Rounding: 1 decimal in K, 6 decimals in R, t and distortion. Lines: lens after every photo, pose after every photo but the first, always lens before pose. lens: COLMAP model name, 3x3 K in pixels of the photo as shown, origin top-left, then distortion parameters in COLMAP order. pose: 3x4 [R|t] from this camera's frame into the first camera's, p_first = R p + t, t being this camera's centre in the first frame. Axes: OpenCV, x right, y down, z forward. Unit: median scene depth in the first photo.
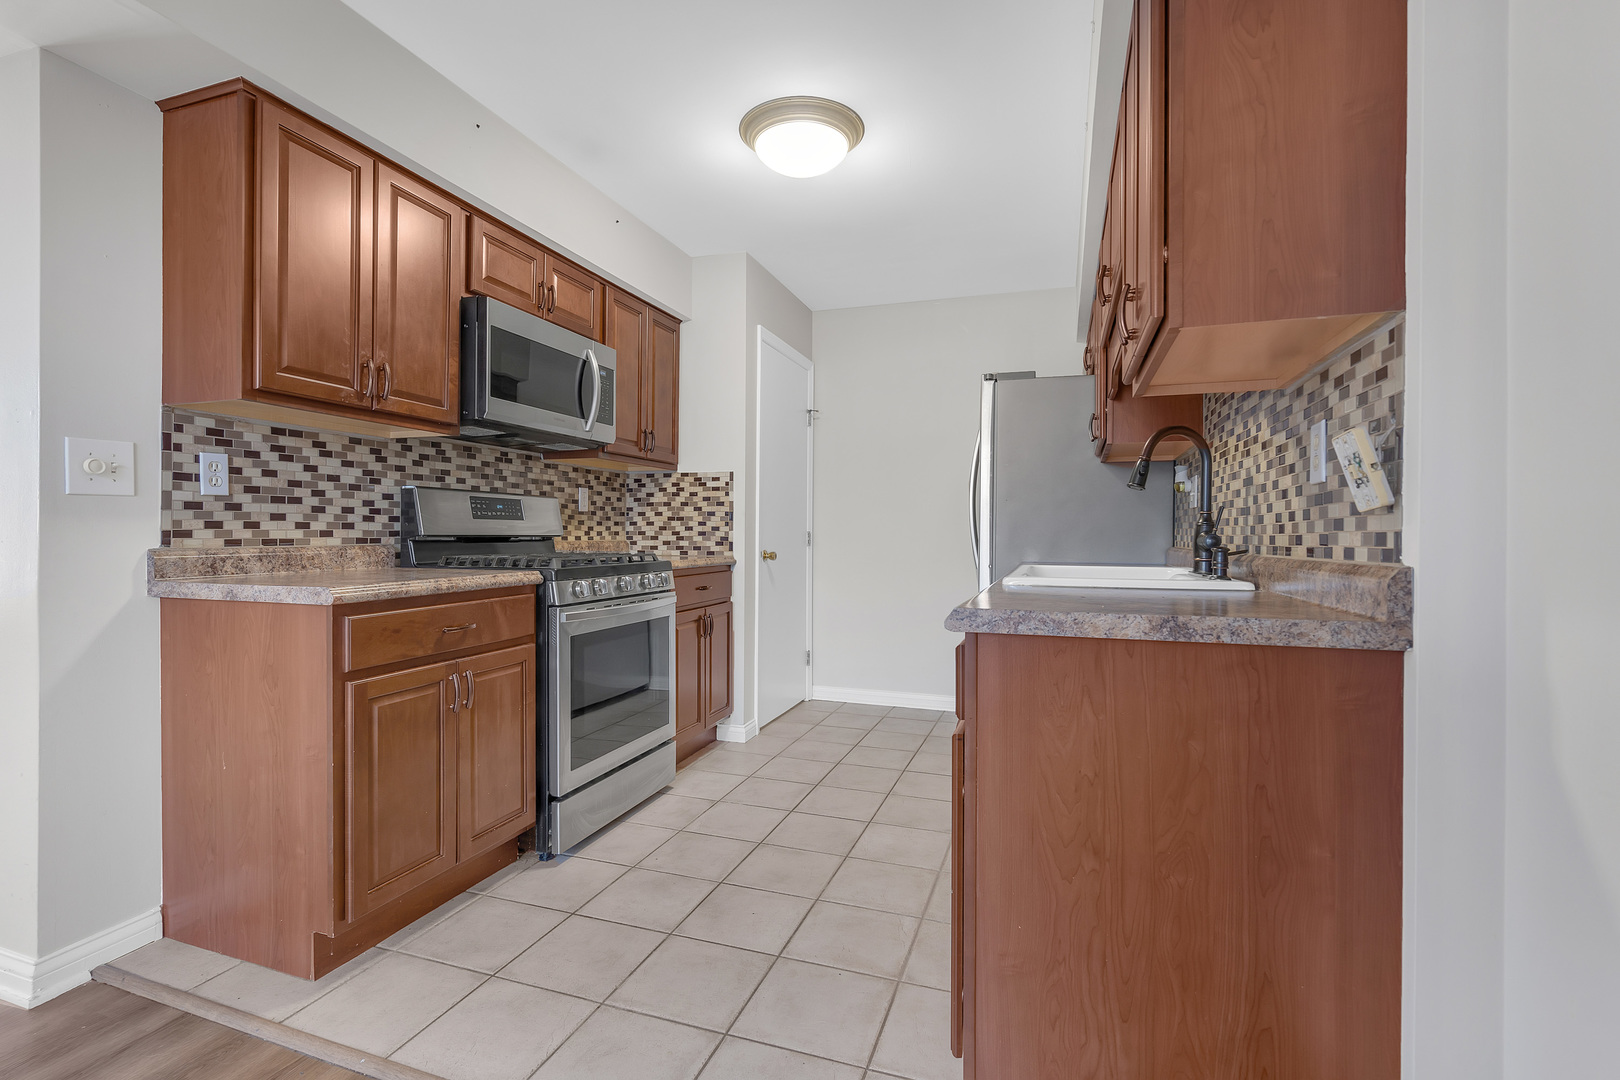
lens RADIAL K [[762.0, 0, 794.0], [0, 762.0, 535.5], [0, 0, 1]] dist [0.000391, -0.000460]
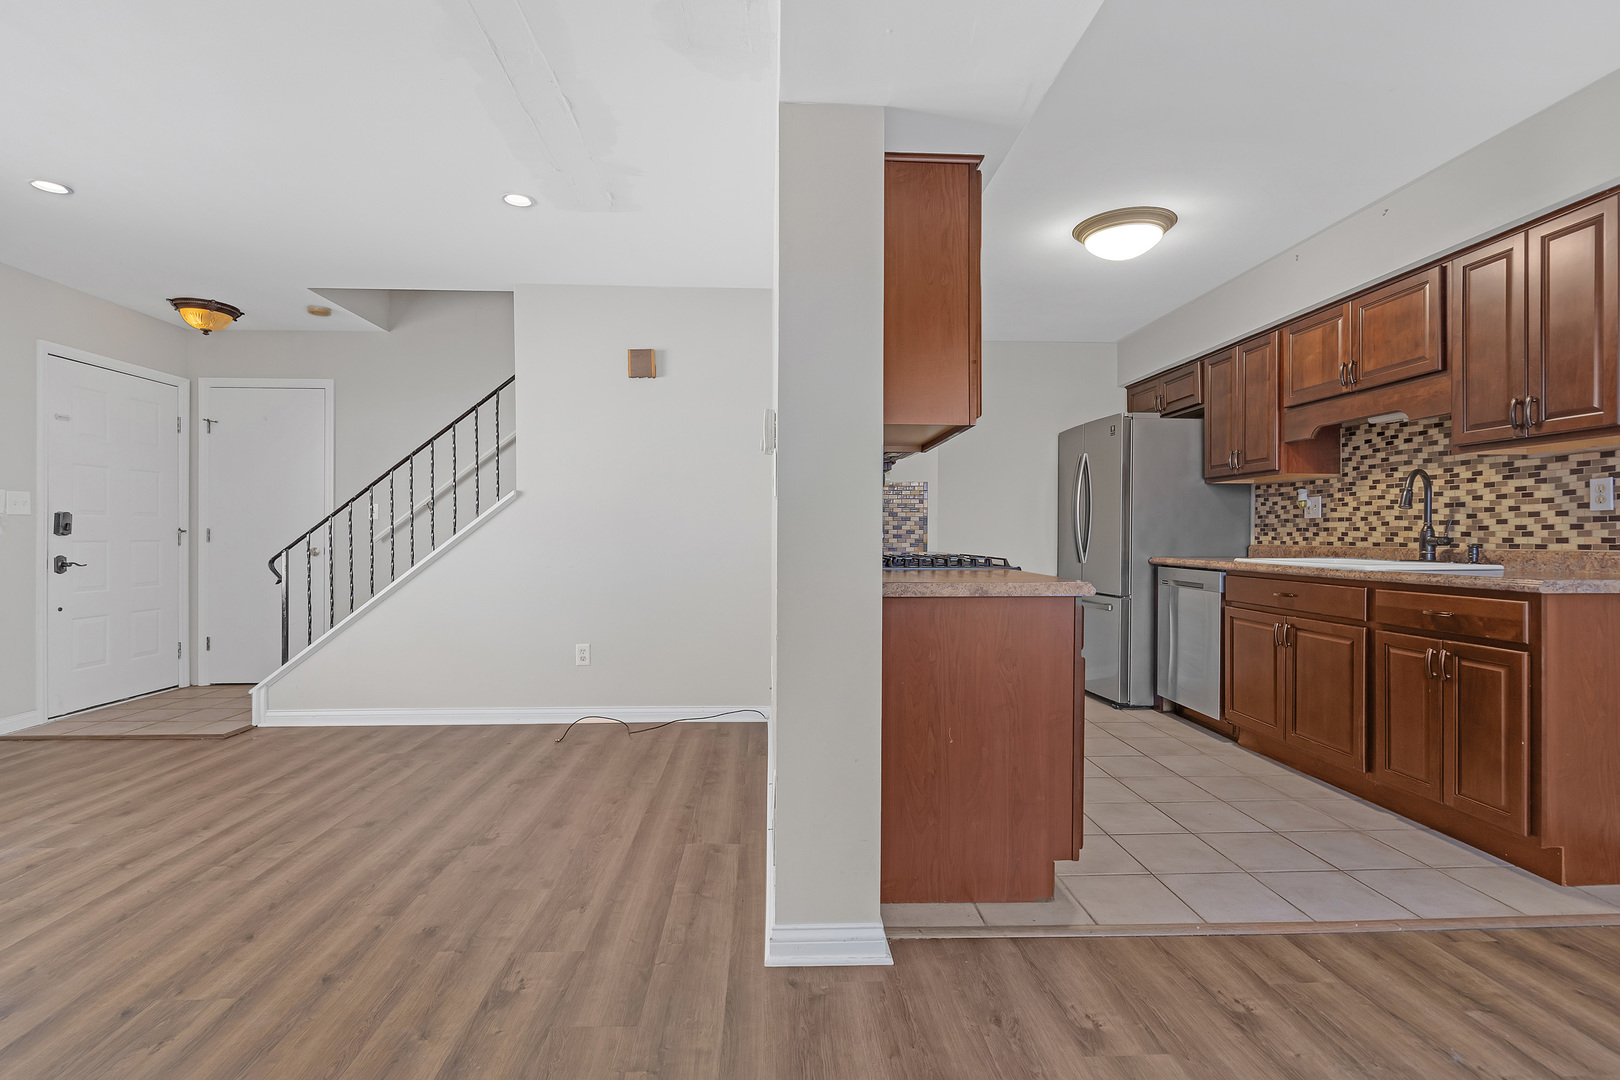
lens RADIAL K [[762.0, 0, 810.1], [0, 762.0, 532.4], [0, 0, 1]] dist [0.000391, -0.000460]
pose [[0.922637, -0.002005, 0.385664, -1.083773], [0.003258, 0.999991, -0.002595, -0.009174], [-0.385655, 0.003651, 0.922636, 0.009571]]
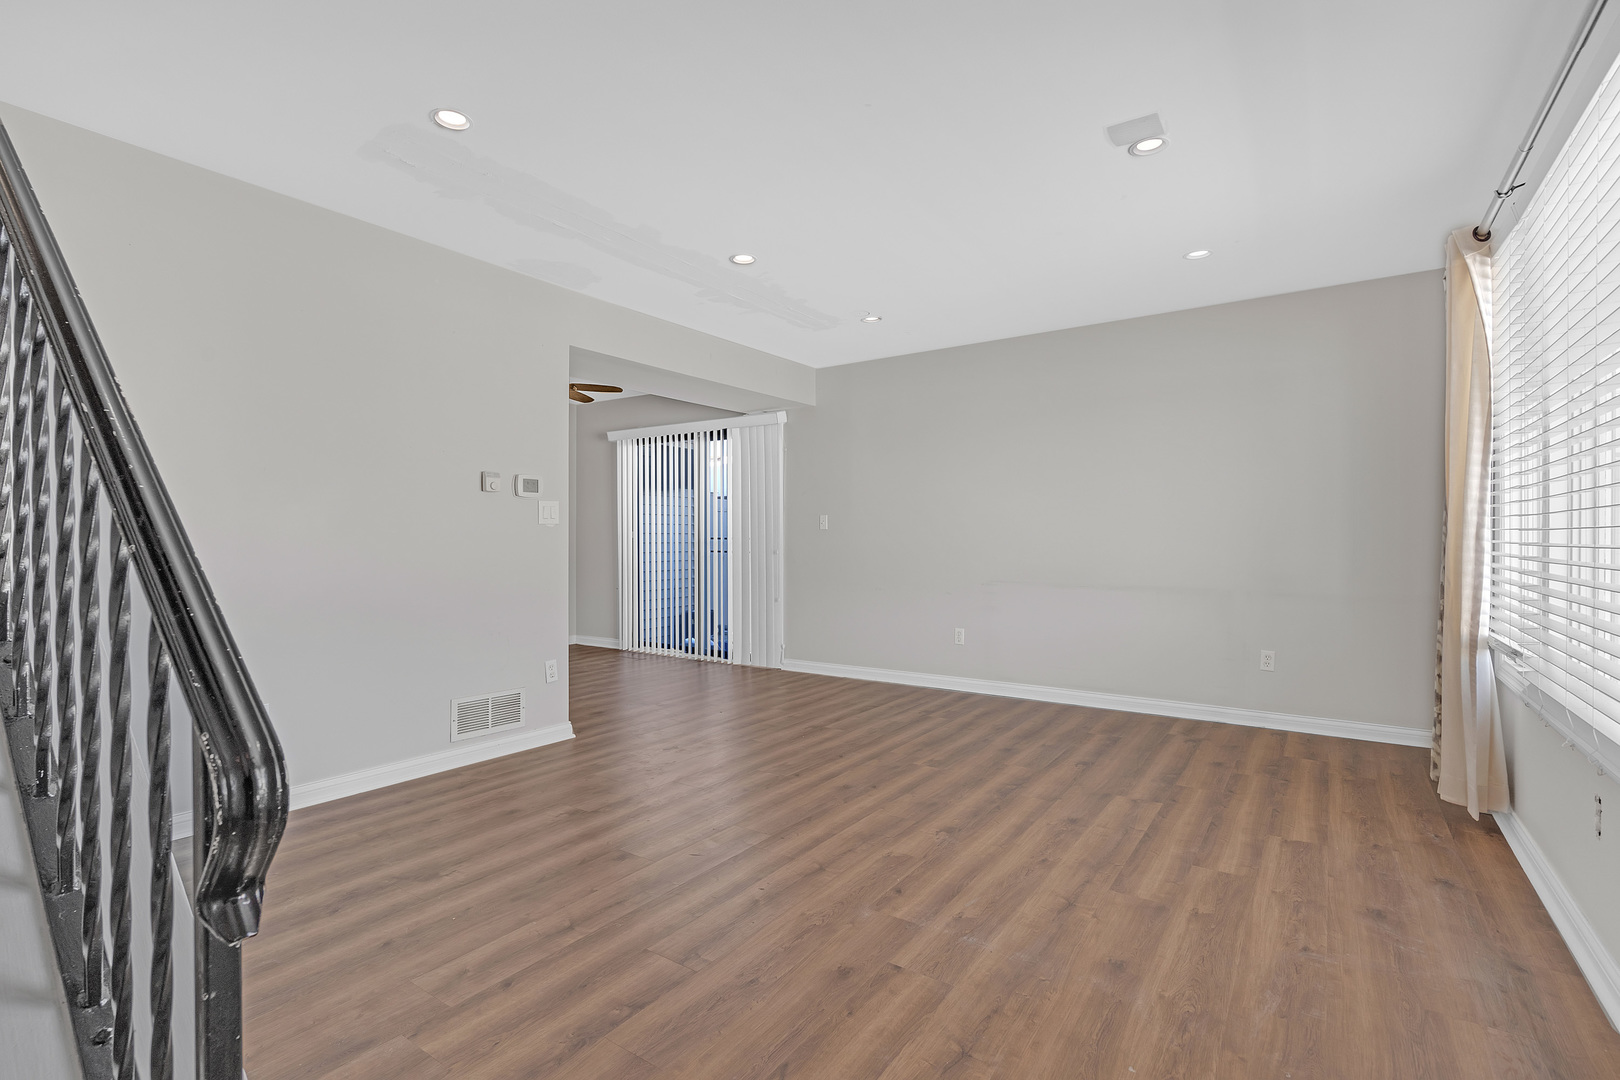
lens RADIAL K [[781.1, 0, 787.5], [0, 781.1, 532.3], [0, 0, 1]] dist [-0.005076, 0.001558]
pose [[-0.961677, -0.003049, 0.274167, -1.783258], [-0.004807, 0.999972, -0.005741, -0.027066], [-0.274142, -0.006839, -0.961665, 2.340793]]
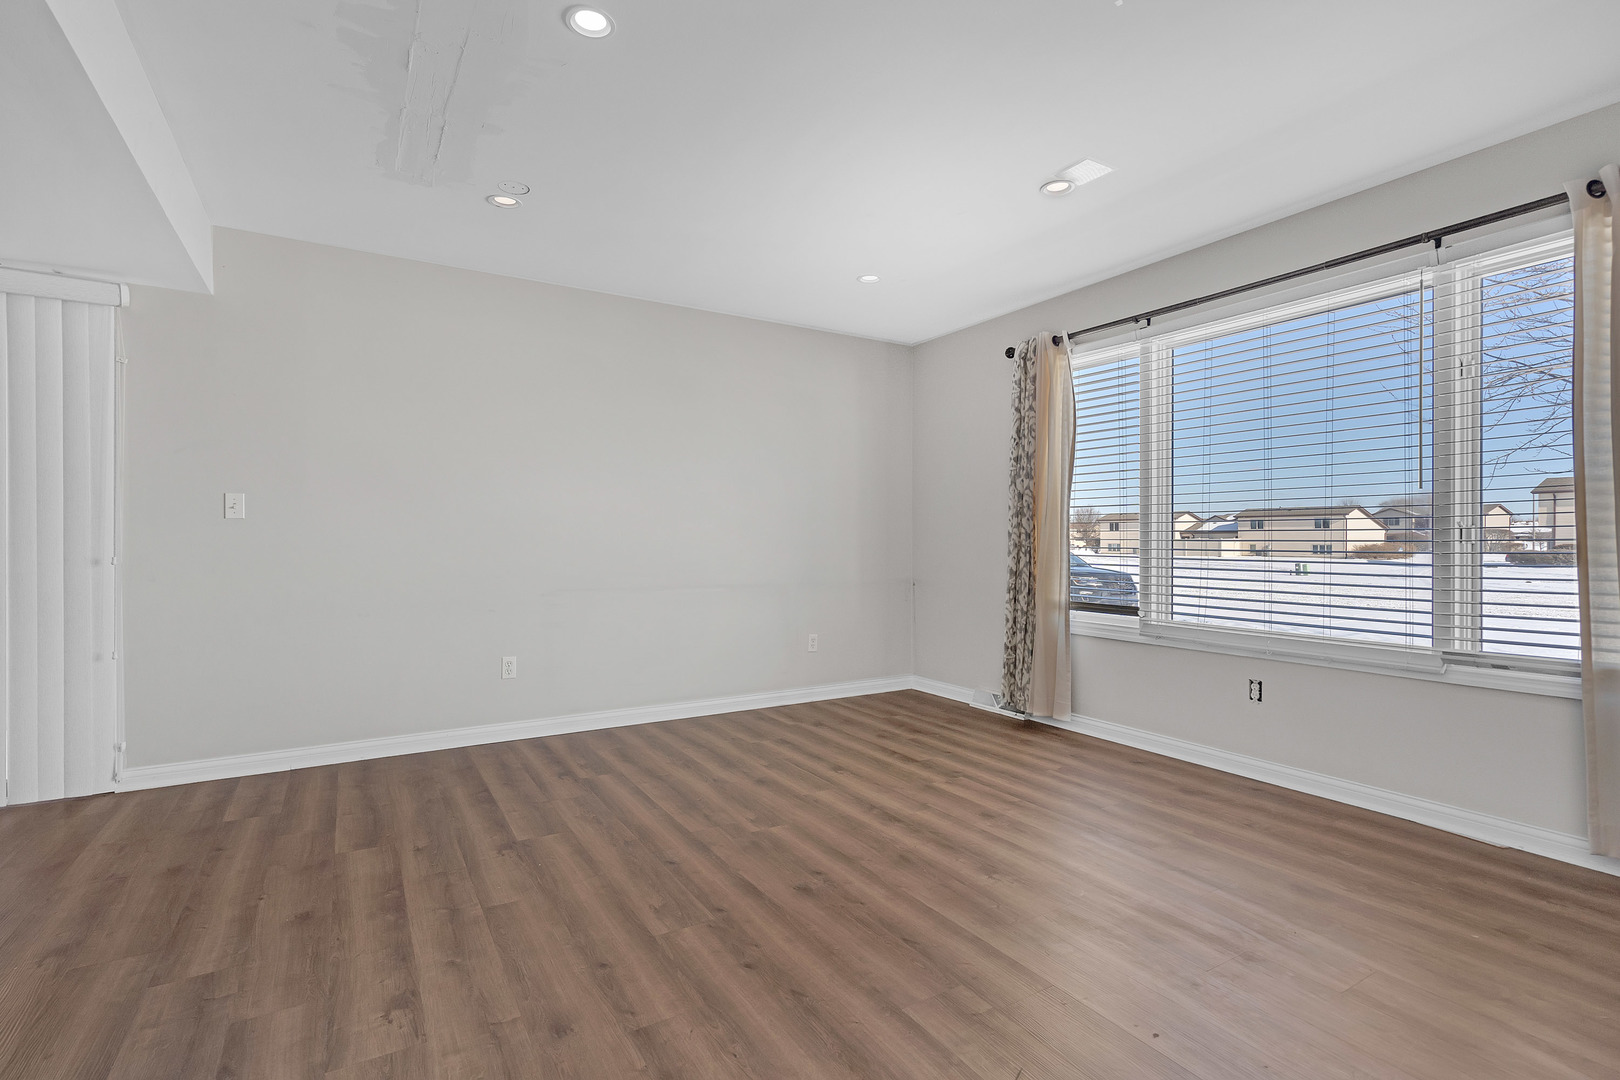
lens RADIAL K [[762.0, 0, 839.6], [0, 762.0, 534.8], [0, 0, 1]] dist [0.000391, -0.000460]
pose [[-0.610894, -0.009134, -0.791660, -0.747149], [-0.006564, 0.999958, -0.006472, -0.021704], [0.791685, 0.001242, -0.610928, 1.576893]]
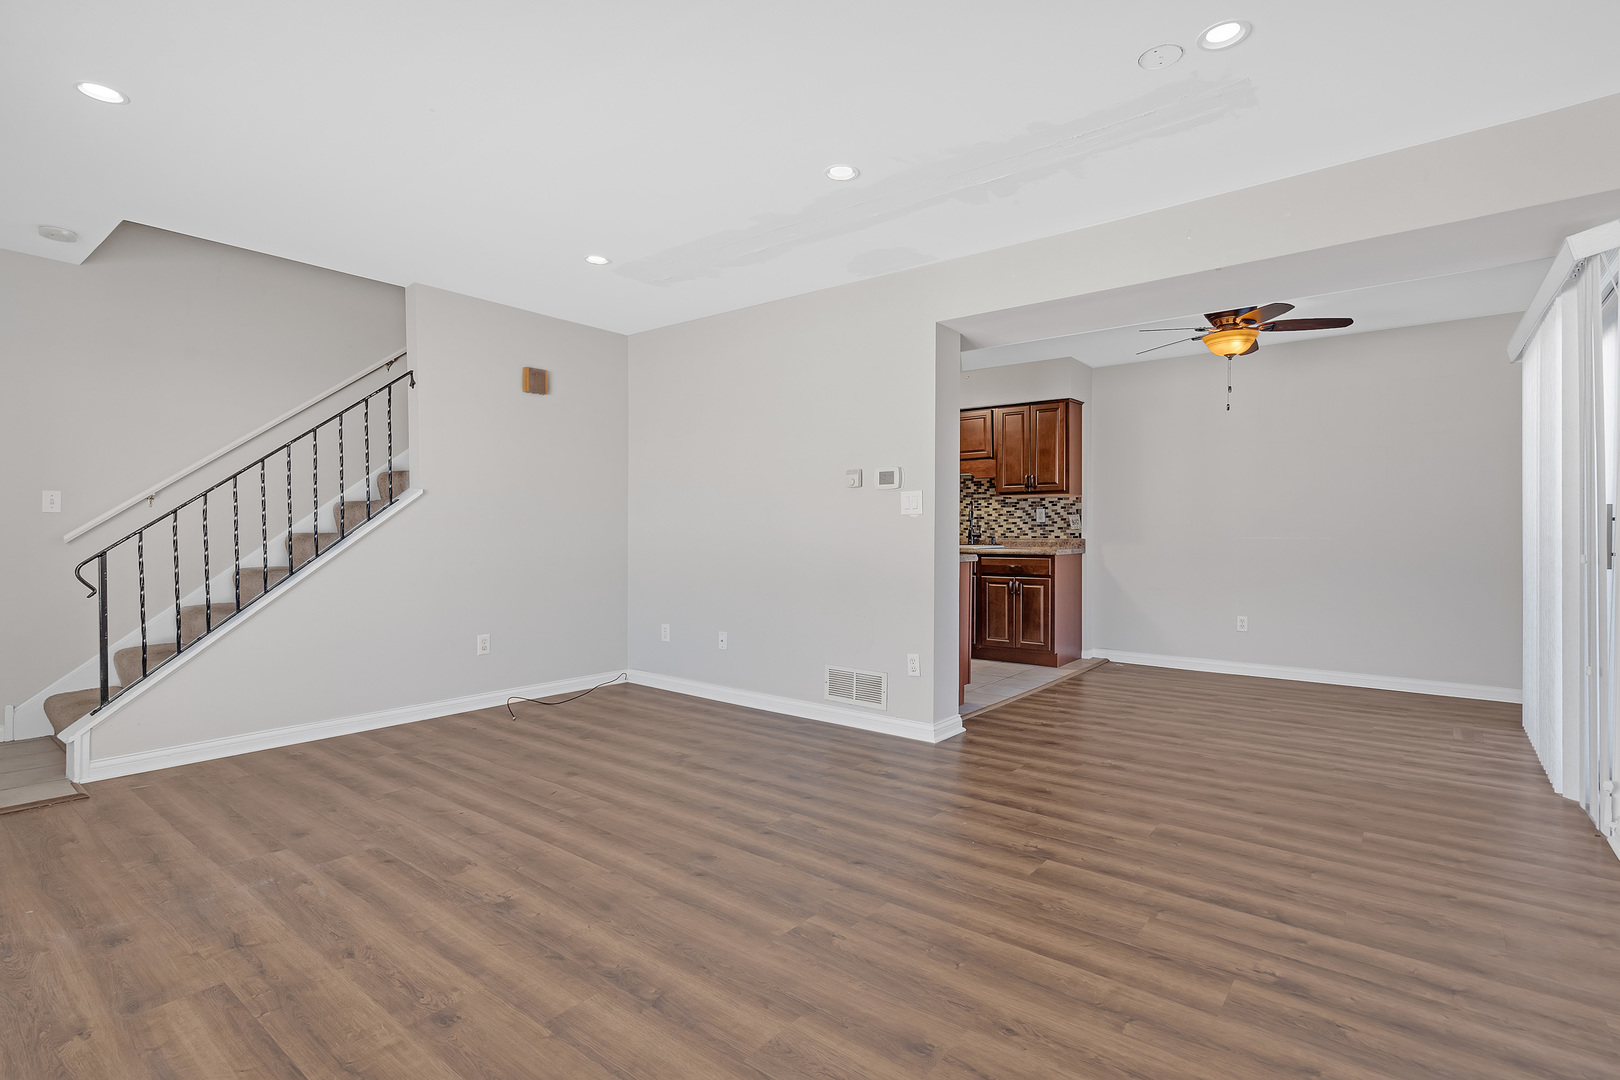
lens RADIAL K [[762.0, 0, 810.4], [0, 762.0, 517.2], [0, 0, 1]] dist [0.000391, -0.000460]
pose [[0.328367, 0.015787, 0.944418, -2.428411], [0.002444, 0.999843, -0.017563, -0.012000], [-0.944547, 0.008075, 0.328277, 0.469773]]
